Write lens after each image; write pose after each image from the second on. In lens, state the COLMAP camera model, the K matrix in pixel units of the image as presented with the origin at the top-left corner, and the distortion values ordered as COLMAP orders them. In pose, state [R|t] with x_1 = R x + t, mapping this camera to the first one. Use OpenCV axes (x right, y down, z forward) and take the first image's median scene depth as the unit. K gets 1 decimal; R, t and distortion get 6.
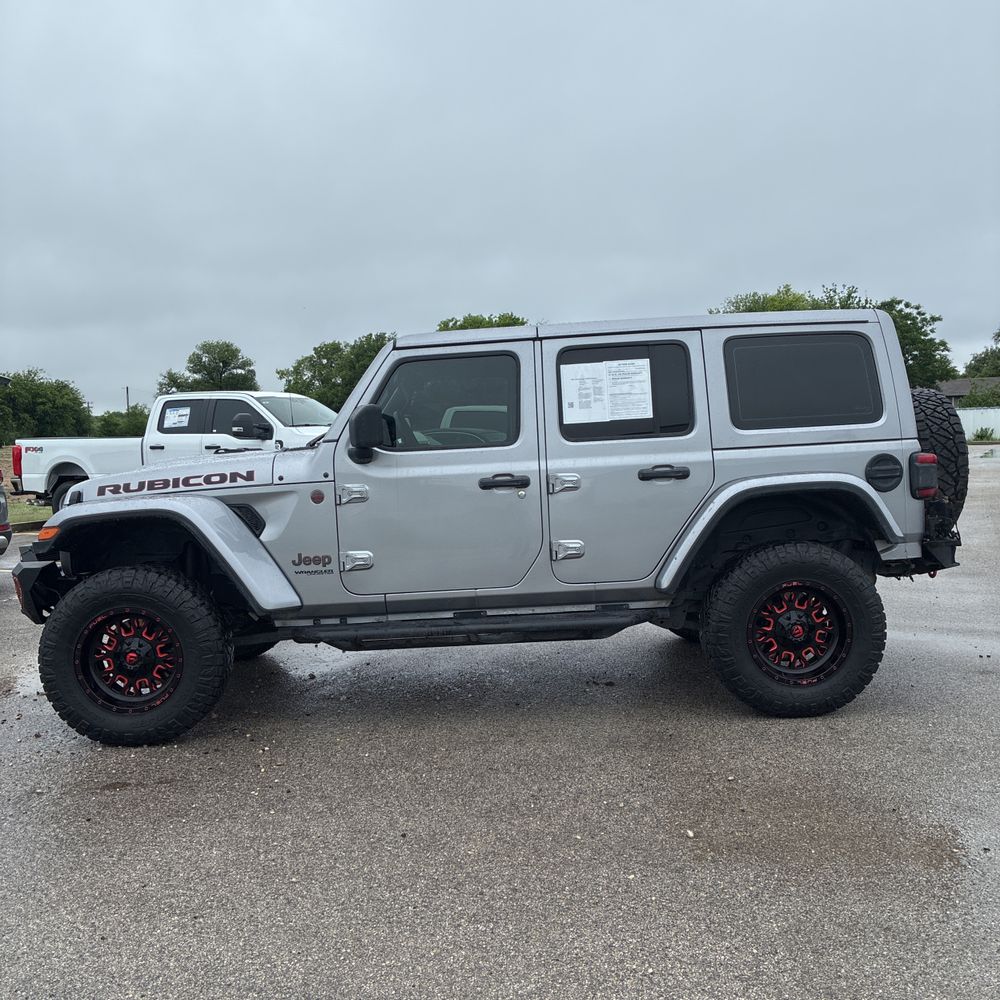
lens RADIAL K [[1010.6, 0, 504.1], [0, 1010.6, 503.9], [0, 0, 1]] dist [0.029987, 0.000000]
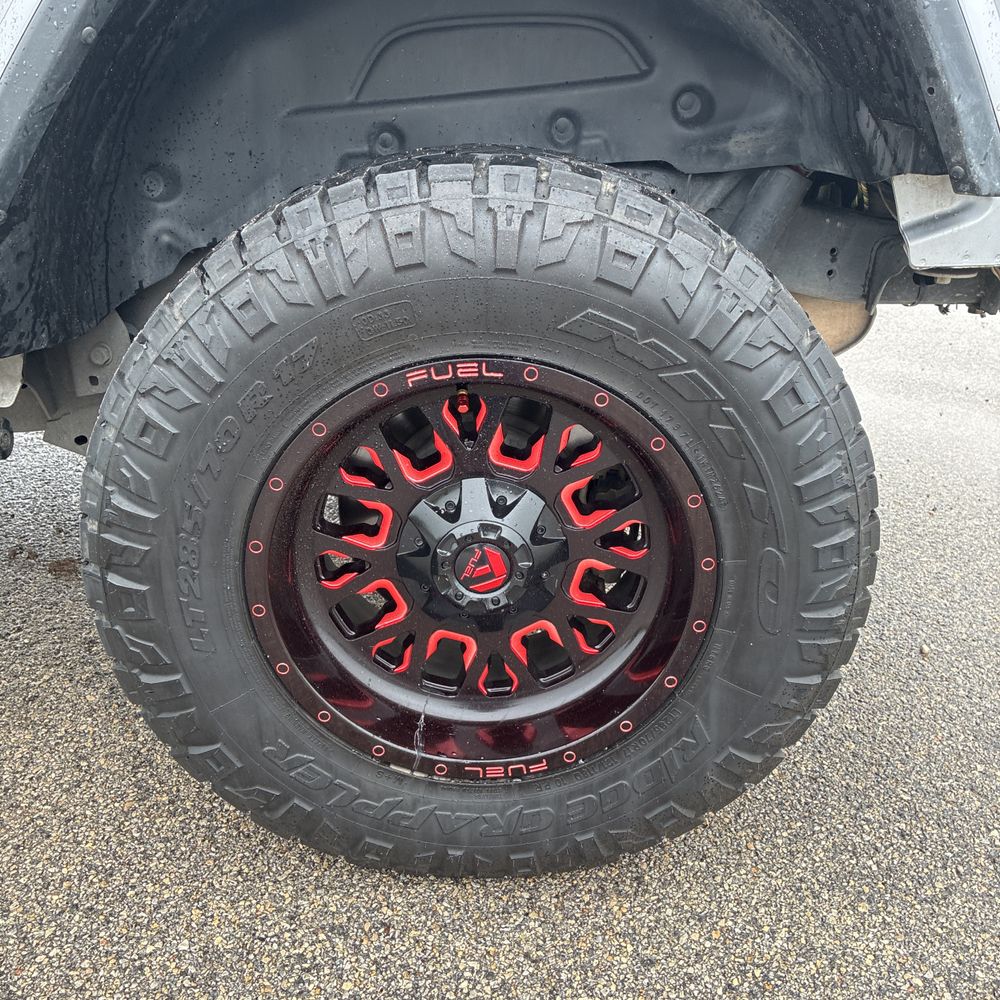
lens RADIAL K [[1010.6, 0, 497.0], [0, 1010.6, 491.4], [0, 0, 1]] dist [0.029987, 0.000000]
pose [[0.998301, 0.056657, 0.013597, 0.286008], [-0.057962, 0.941926, 0.330781, 0.033401], [0.005934, -0.331007, 0.943610, 0.784798]]
